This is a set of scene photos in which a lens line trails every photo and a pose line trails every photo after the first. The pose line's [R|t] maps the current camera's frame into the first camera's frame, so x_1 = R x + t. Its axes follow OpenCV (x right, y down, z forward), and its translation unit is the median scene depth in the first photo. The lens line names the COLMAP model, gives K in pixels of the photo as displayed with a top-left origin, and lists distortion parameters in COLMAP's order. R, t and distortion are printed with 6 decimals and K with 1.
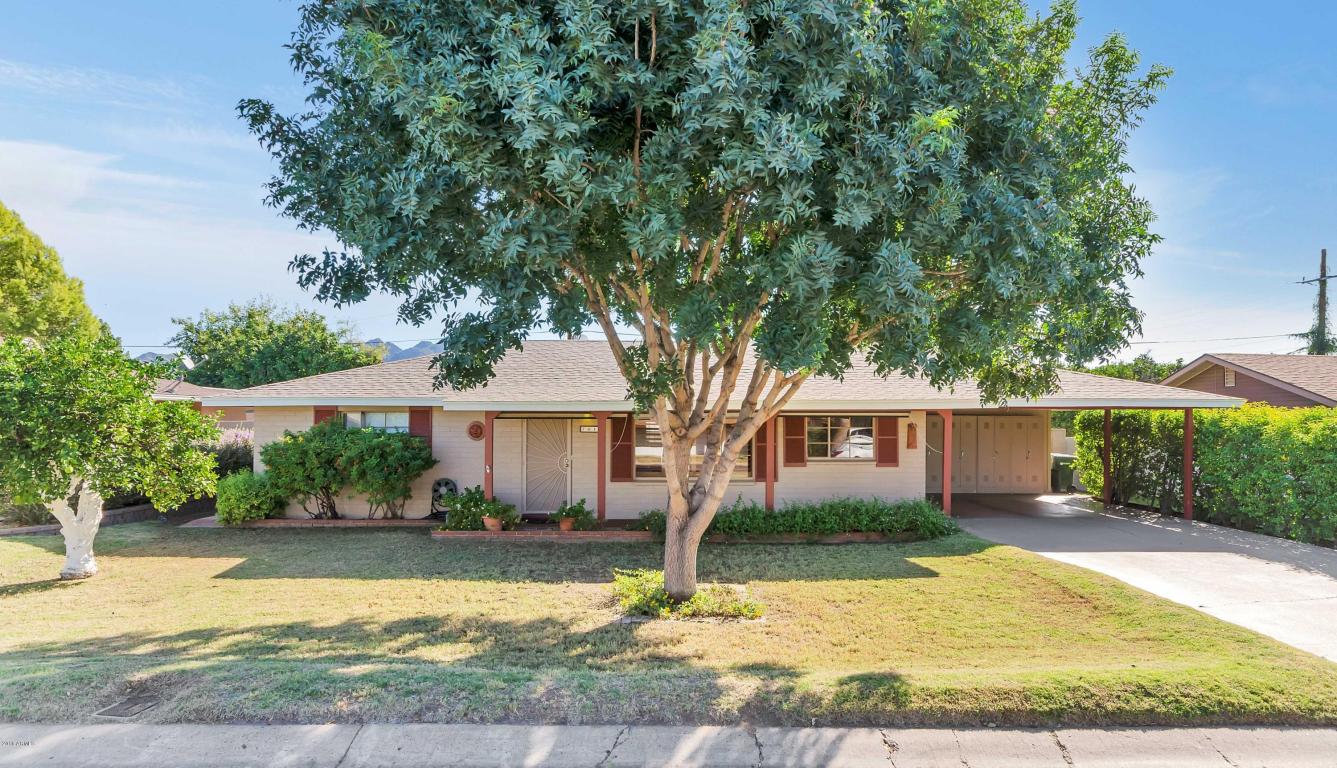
lens RADIAL K [[836.3, 0, 670.8], [0, 836.3, 390.4], [0, 0, 1]] dist [0.002437, 0.002598]
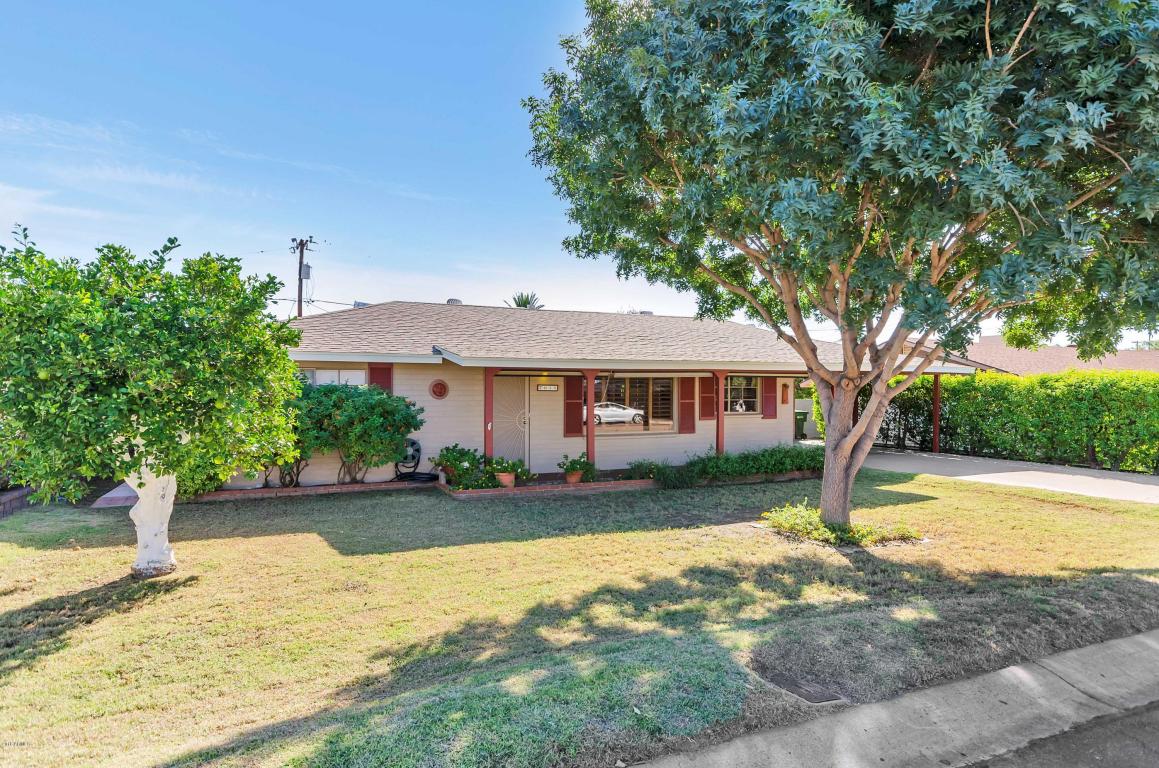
lens RADIAL K [[714.1, 0, 576.8], [0, 714.1, 386.9], [0, 0, 1]] dist [-0.006466, -0.000824]
pose [[0.898848, 0.003540, 0.438247, -0.459080], [-0.014798, 0.999642, 0.022276, 0.025851], [-0.438011, -0.026508, 0.898579, 0.186610]]
